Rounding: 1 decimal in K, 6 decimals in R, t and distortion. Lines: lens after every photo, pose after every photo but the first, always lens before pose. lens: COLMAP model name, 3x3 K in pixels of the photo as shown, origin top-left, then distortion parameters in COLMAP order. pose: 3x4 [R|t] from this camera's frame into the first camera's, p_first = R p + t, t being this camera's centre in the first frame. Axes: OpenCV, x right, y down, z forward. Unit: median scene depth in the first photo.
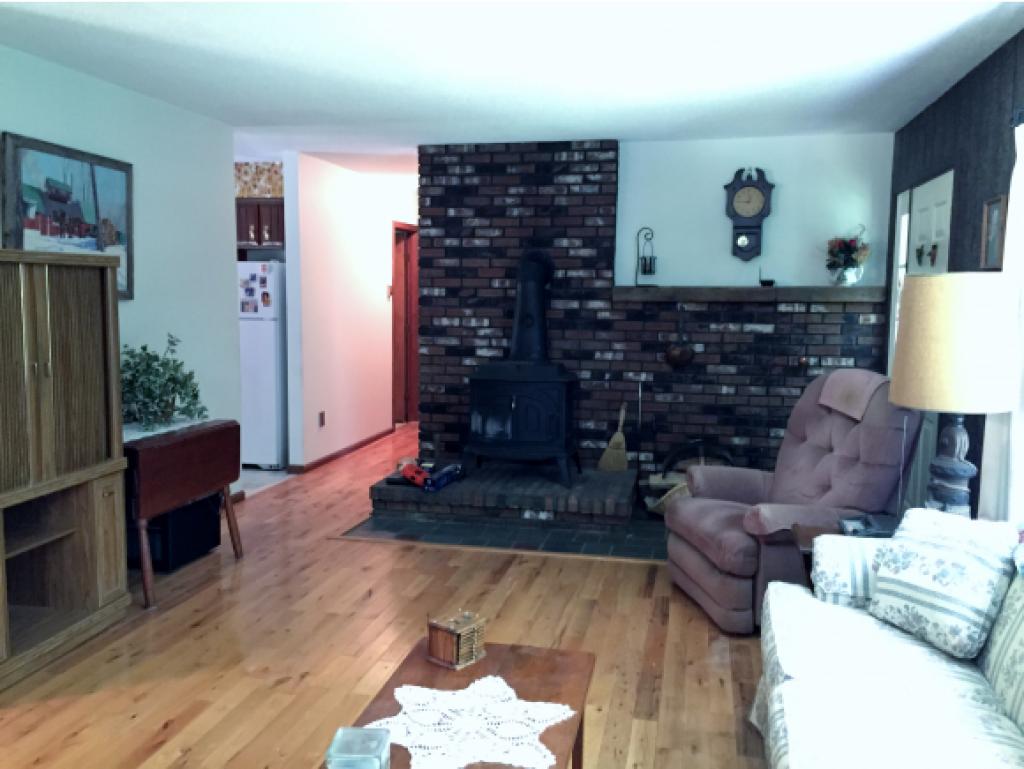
lens RADIAL K [[866.7, 0, 498.5], [0, 866.7, 403.2], [0, 0, 1]] dist [0.052303, -0.047322]
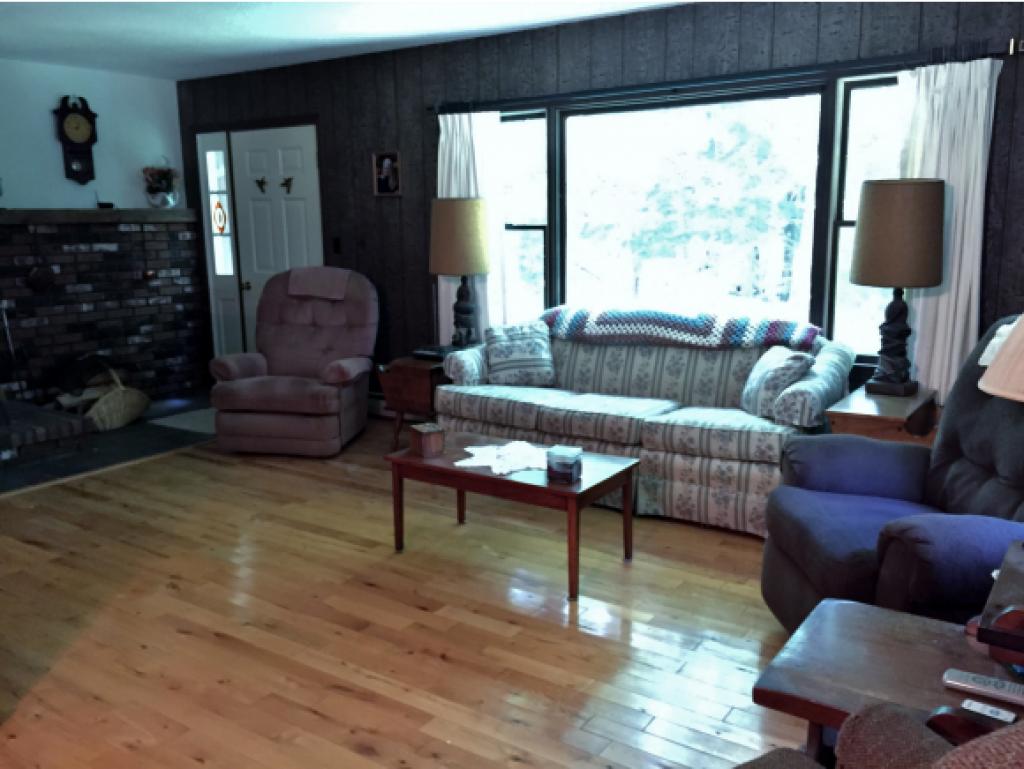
lens RADIAL K [[866.7, 0, 515.7], [0, 866.7, 385.2], [0, 0, 1]] dist [0.052303, -0.047322]
pose [[0.386098, -0.190068, 0.902664, -0.527729], [0.135687, 0.979600, 0.148230, -0.009611], [-0.912424, 0.065248, 0.404011, 0.097767]]
